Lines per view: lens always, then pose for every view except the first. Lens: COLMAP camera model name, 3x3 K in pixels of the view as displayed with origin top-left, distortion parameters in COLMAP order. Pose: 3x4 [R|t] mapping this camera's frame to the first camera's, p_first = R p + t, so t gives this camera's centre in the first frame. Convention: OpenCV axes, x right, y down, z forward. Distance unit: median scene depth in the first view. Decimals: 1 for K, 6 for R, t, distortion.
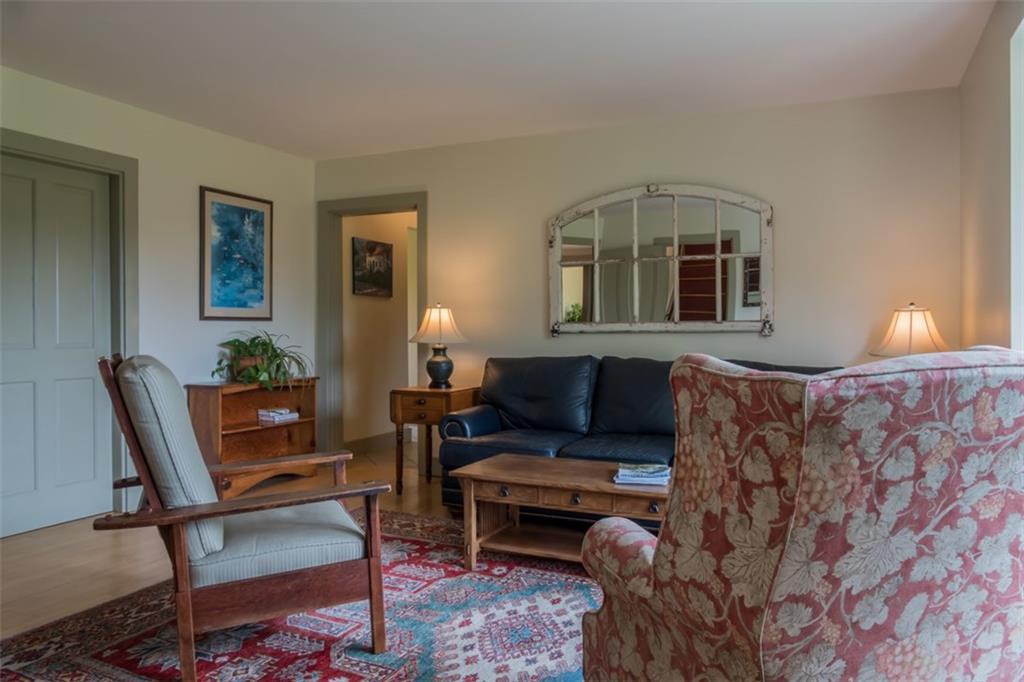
lens RADIAL K [[738.8, 0, 511.9], [0, 738.8, 337.5], [0, 0, 1]] dist [-0.019614, 0.000676]
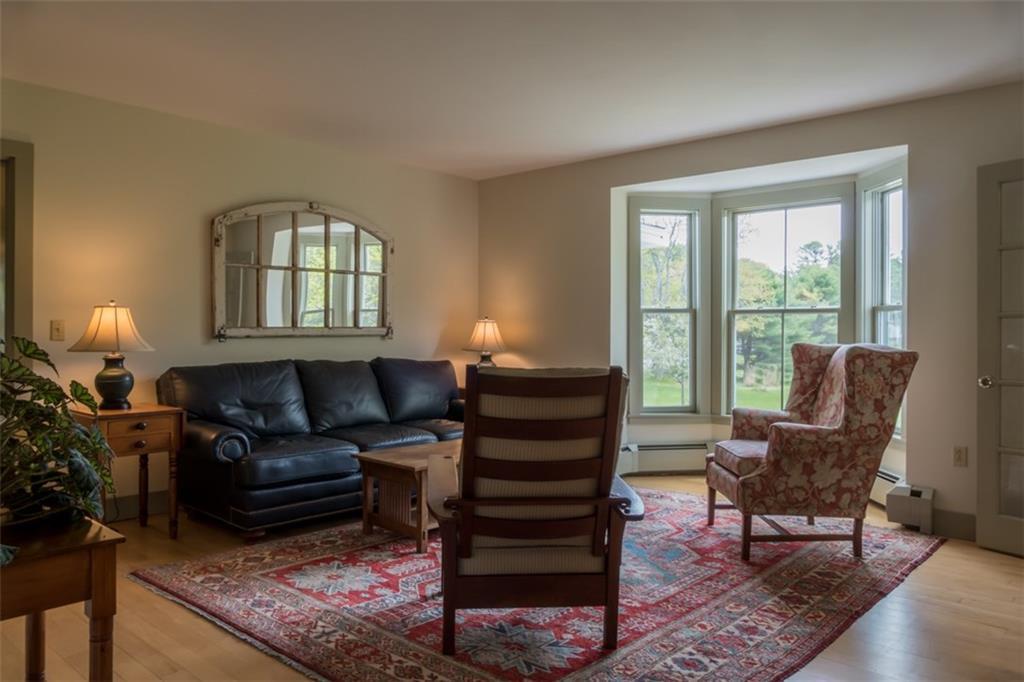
lens RADIAL K [[738.8, 0, 512.3], [0, 738.8, 338.5], [0, 0, 1]] dist [-0.019614, 0.000676]
pose [[0.295975, -0.009387, 0.955150, -0.960323], [0.007466, 0.999944, 0.007513, -0.012555], [-0.955166, 0.004908, 0.296029, 0.487597]]
